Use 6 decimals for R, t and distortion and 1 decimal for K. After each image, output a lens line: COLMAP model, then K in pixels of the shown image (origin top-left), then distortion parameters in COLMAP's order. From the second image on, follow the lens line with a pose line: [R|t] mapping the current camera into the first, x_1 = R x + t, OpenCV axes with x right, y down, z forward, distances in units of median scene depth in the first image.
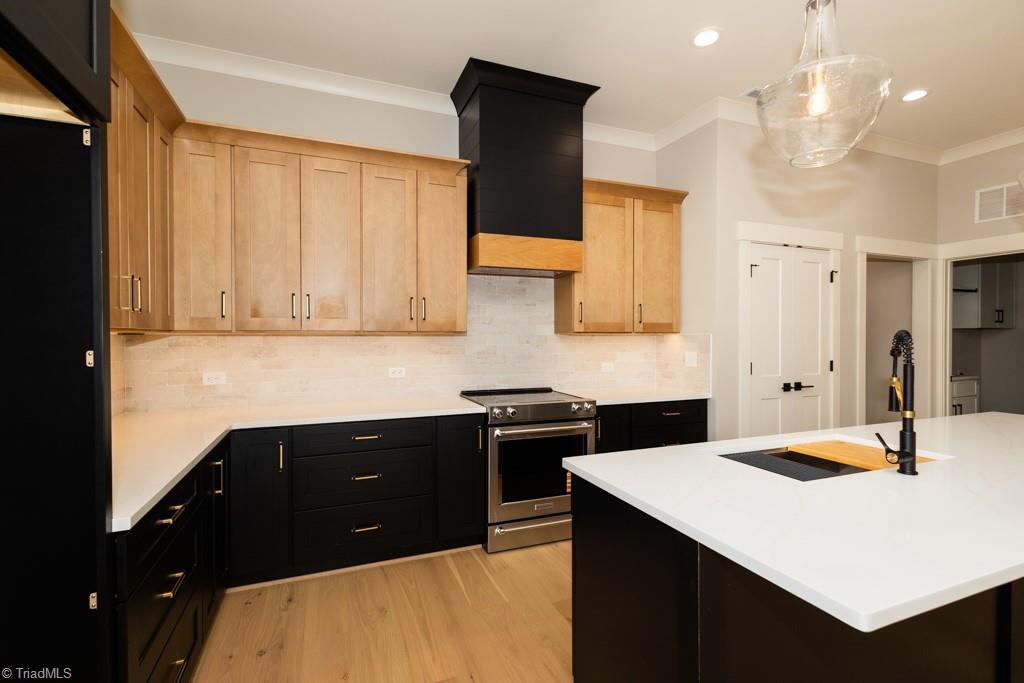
lens RADIAL K [[476.3, 0, 509.9], [0, 476.3, 341.6], [0, 0, 1]] dist [-0.001766, 0.000202]
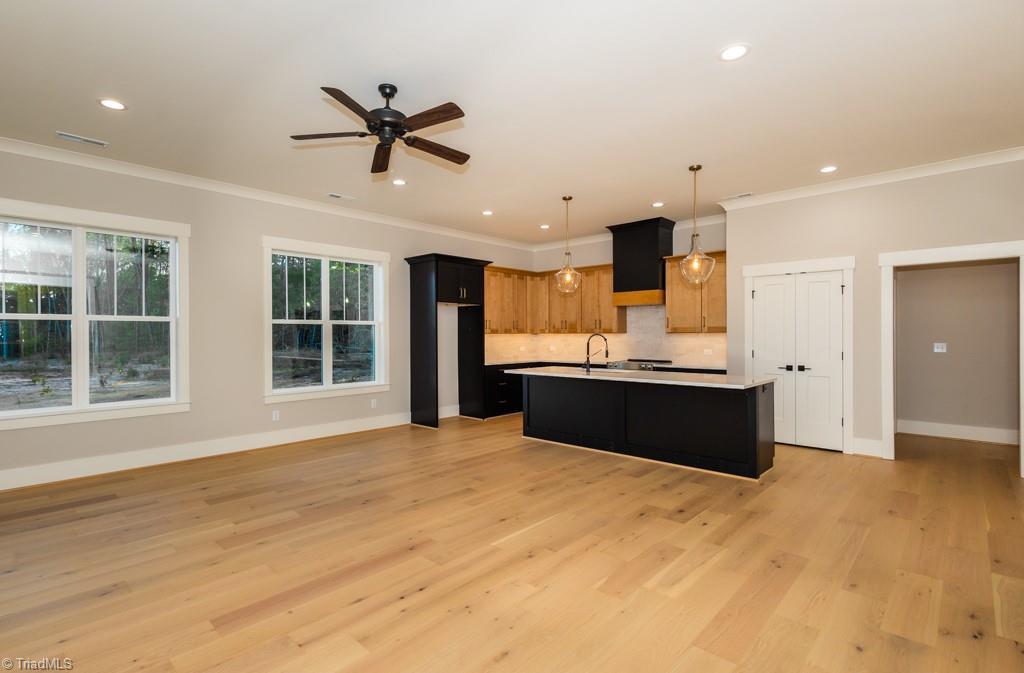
lens RADIAL K [[476.3, 0, 506.9], [0, 476.3, 335.1], [0, 0, 1]] dist [-0.001766, 0.000202]
pose [[0.423470, -0.000534, -0.905910, 1.596497], [-0.009528, 0.999942, -0.005043, 0.008323], [0.905860, 0.010768, 0.423441, -0.456327]]
